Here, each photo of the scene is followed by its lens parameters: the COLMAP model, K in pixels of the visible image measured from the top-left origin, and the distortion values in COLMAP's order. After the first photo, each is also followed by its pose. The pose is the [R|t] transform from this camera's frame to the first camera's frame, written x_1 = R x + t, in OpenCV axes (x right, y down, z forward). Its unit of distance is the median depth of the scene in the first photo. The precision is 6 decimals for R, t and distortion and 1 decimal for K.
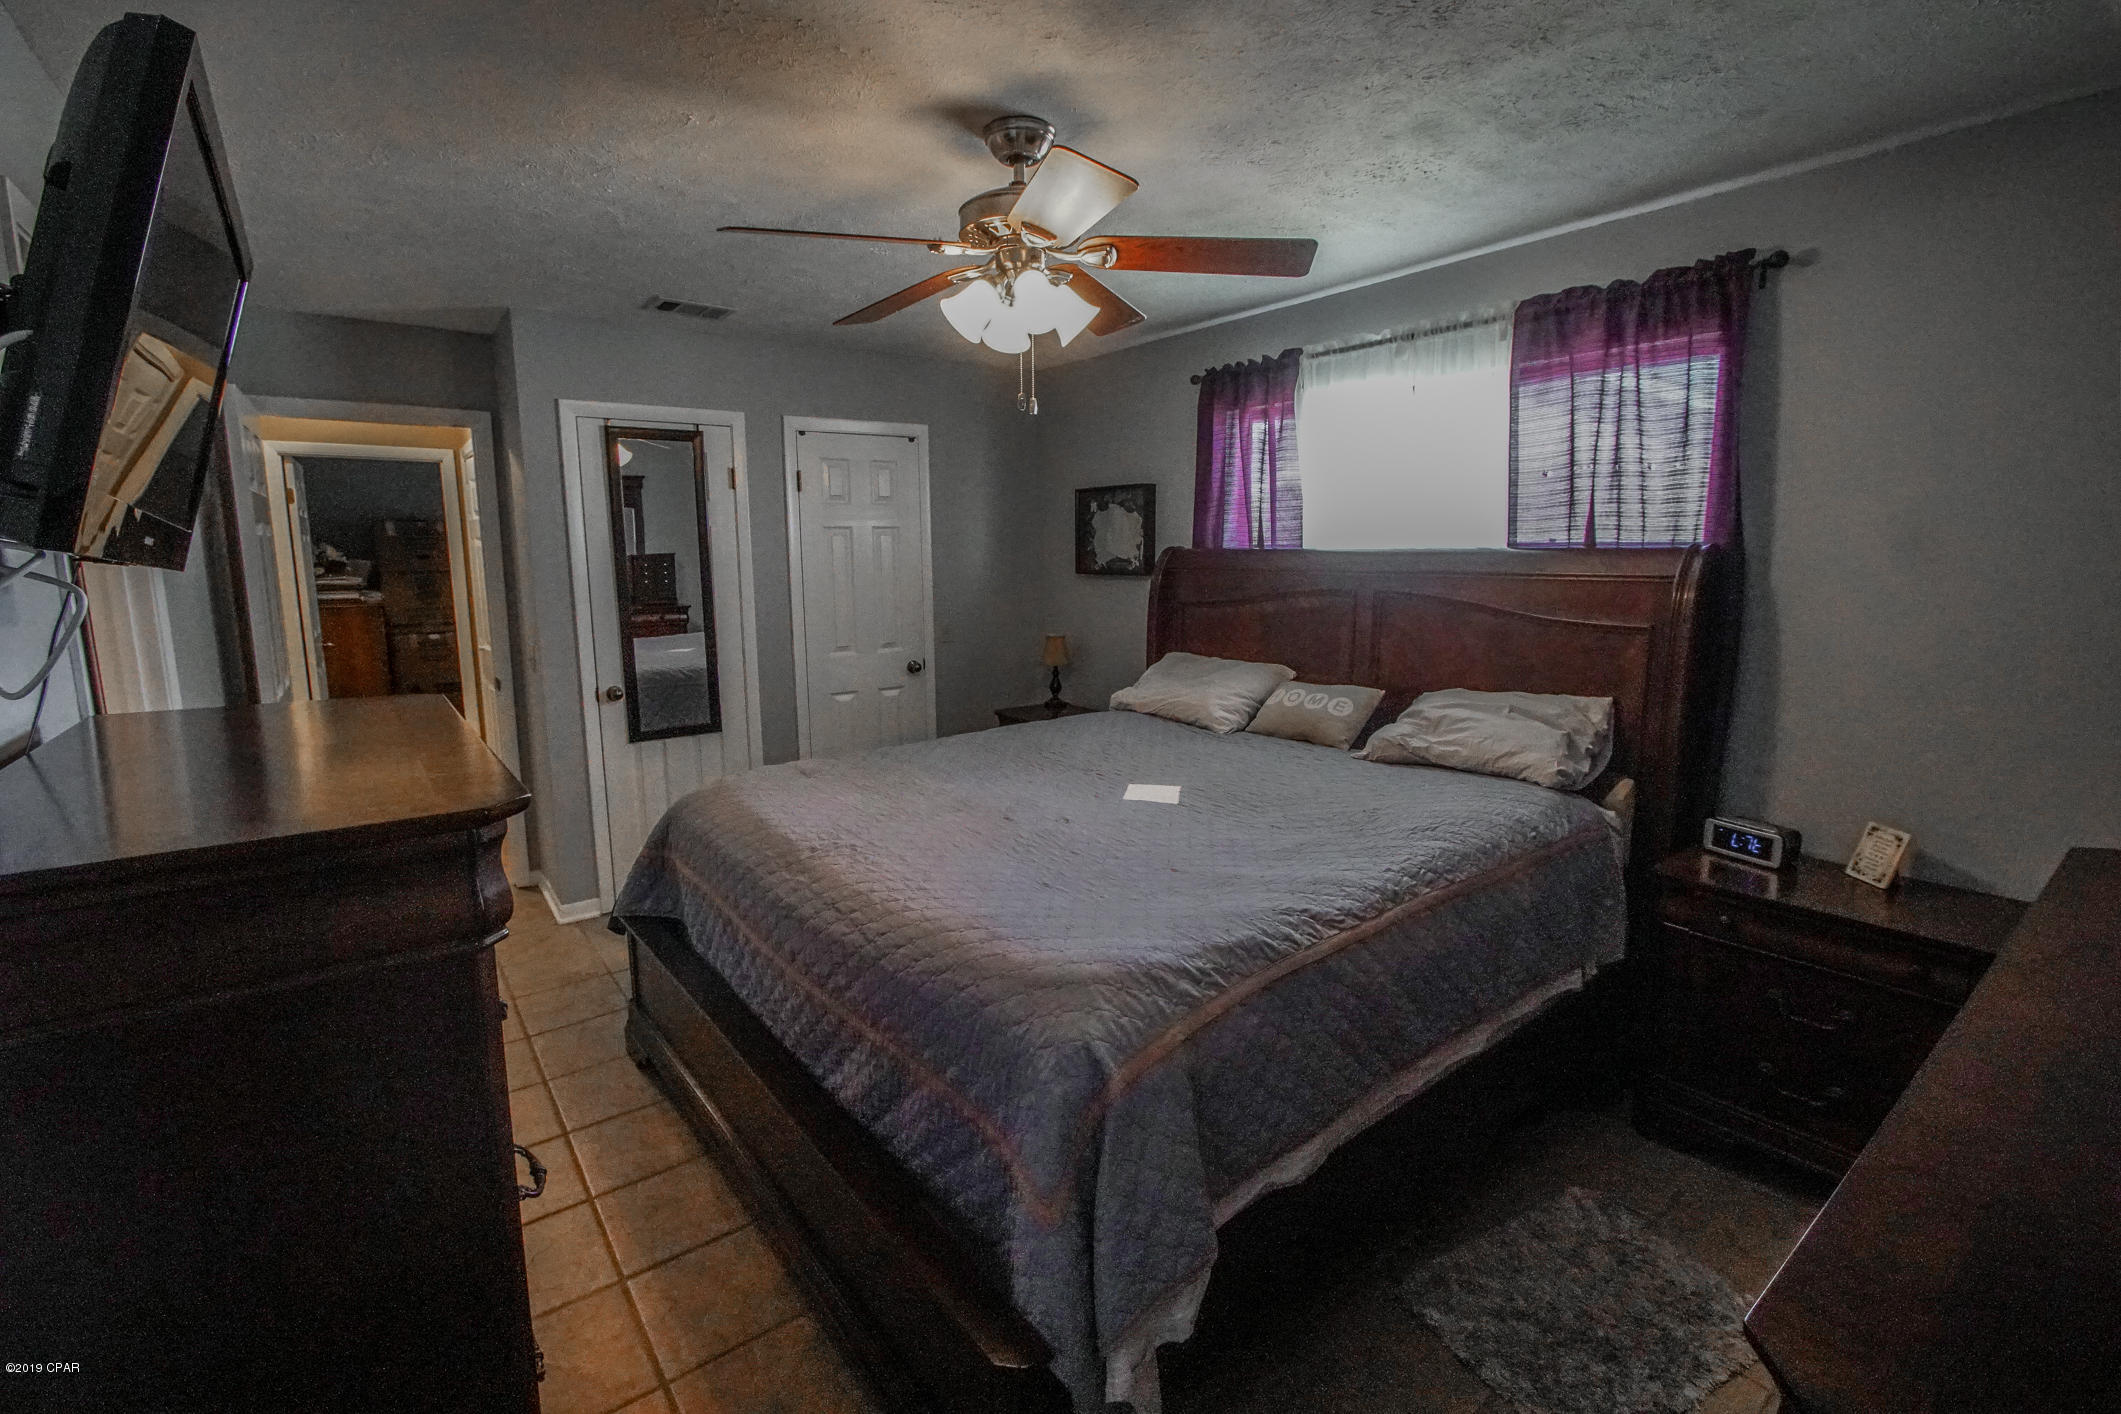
lens RADIAL K [[934.1, 0, 1063.5], [0, 934.1, 695.2], [0, 0, 1]] dist [-0.033656, 0.005391]
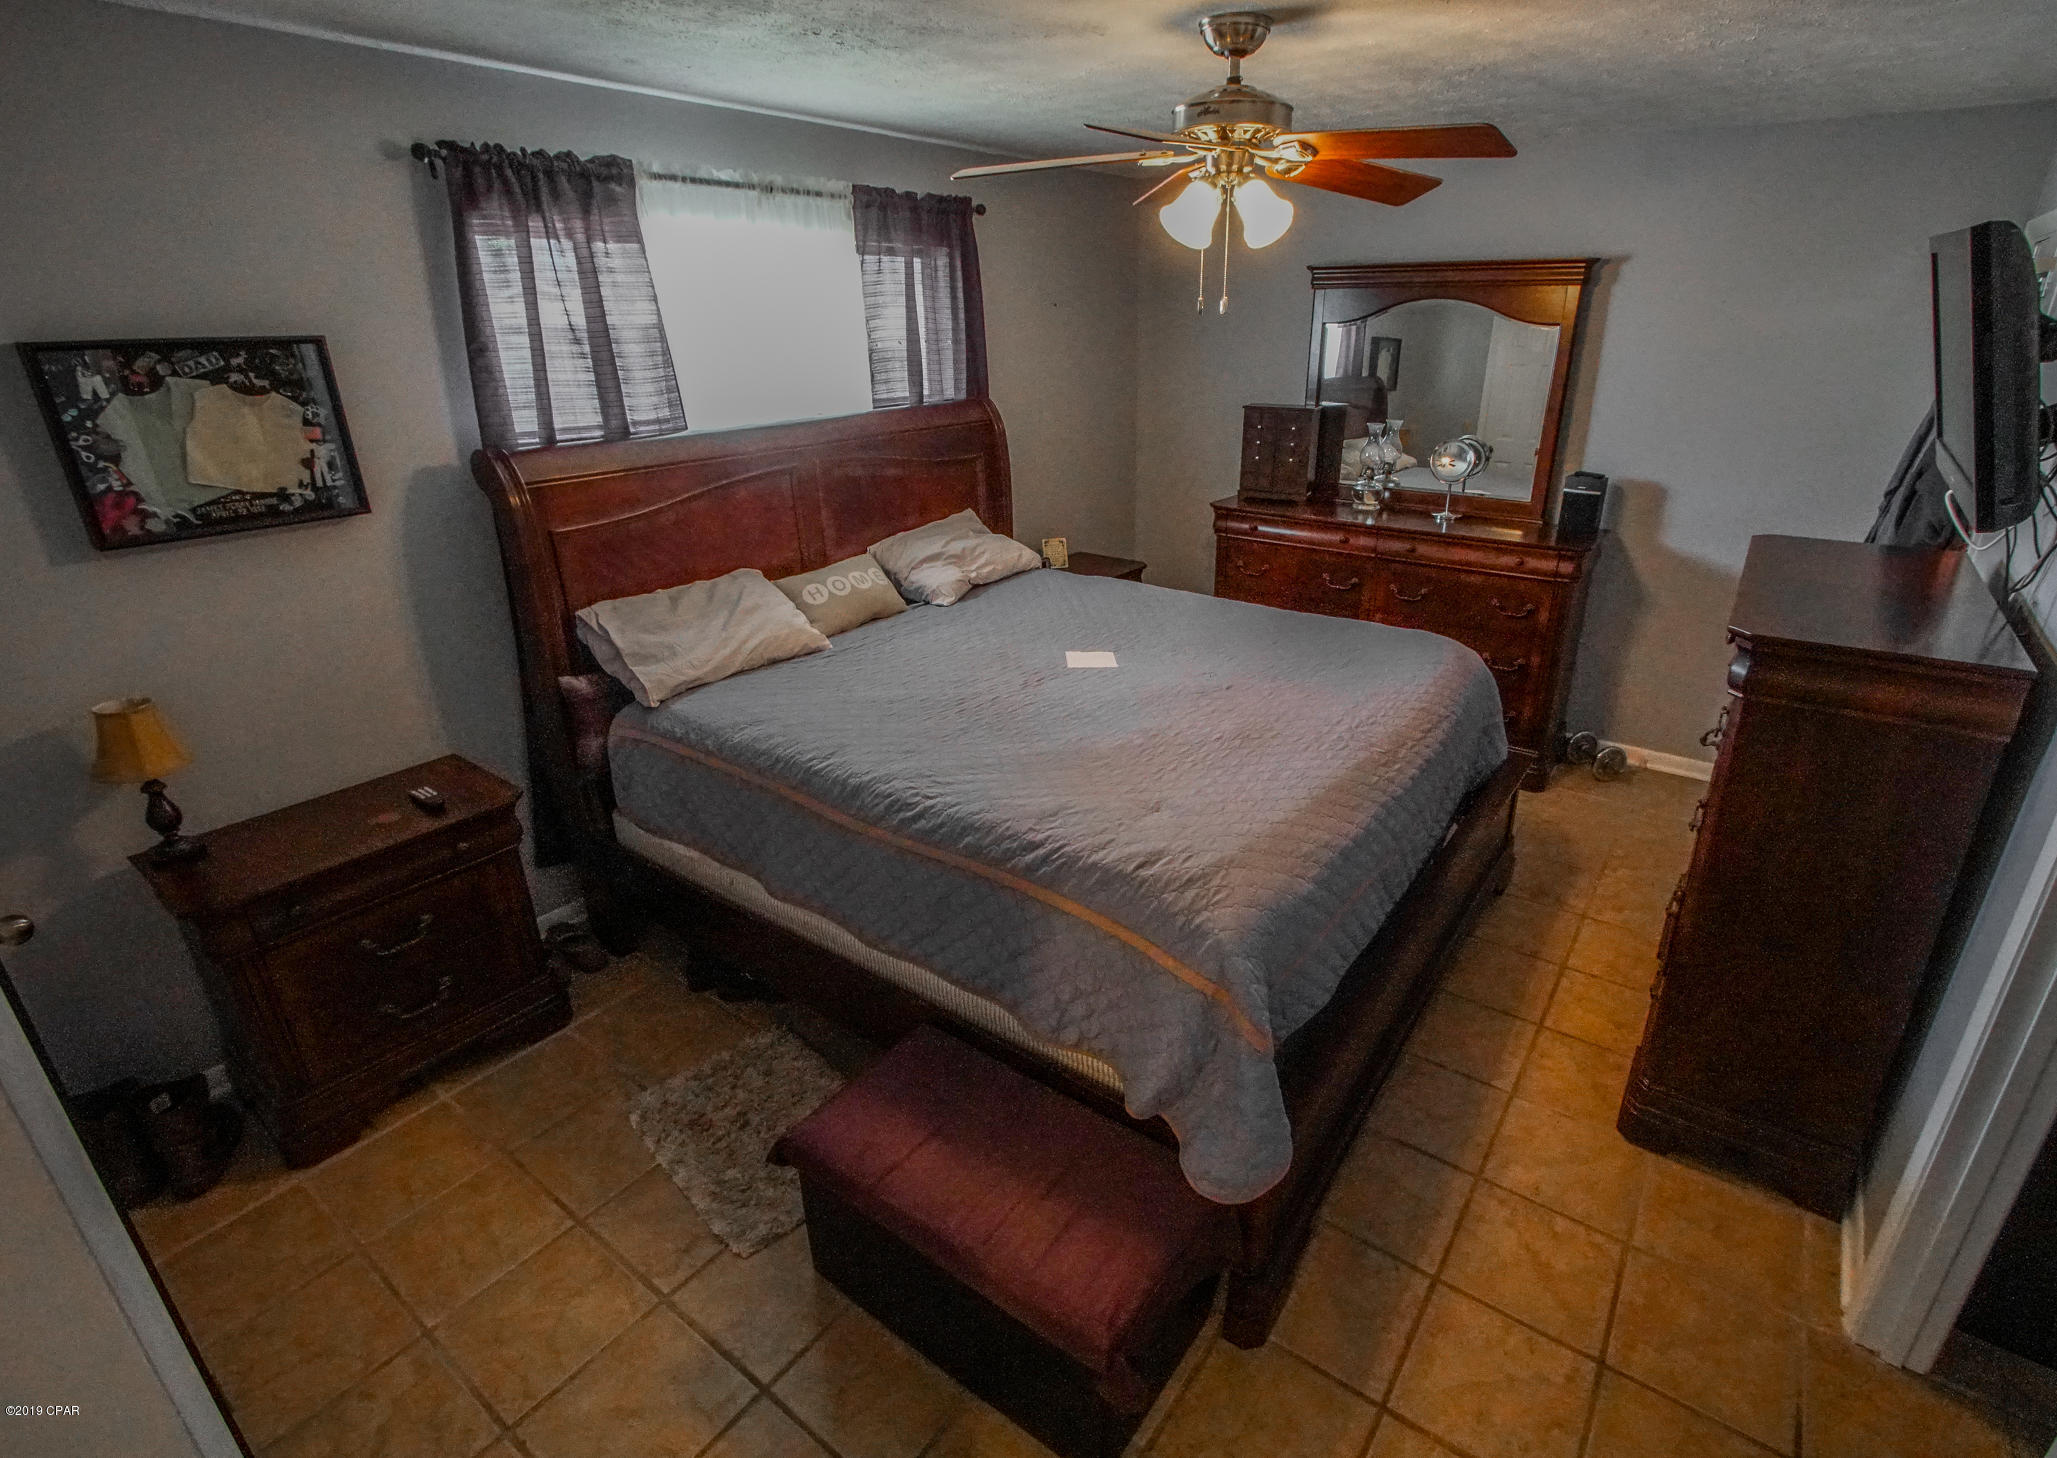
lens RADIAL K [[997.5, 0, 1033.7], [0, 997.5, 728.5], [0, 0, 1]] dist [-0.002290, -0.000396]
pose [[-0.275738, -0.364230, 0.889553, -0.702743], [0.159418, 0.895286, 0.415992, -0.235922], [-0.947921, 0.256516, -0.188800, 0.928384]]
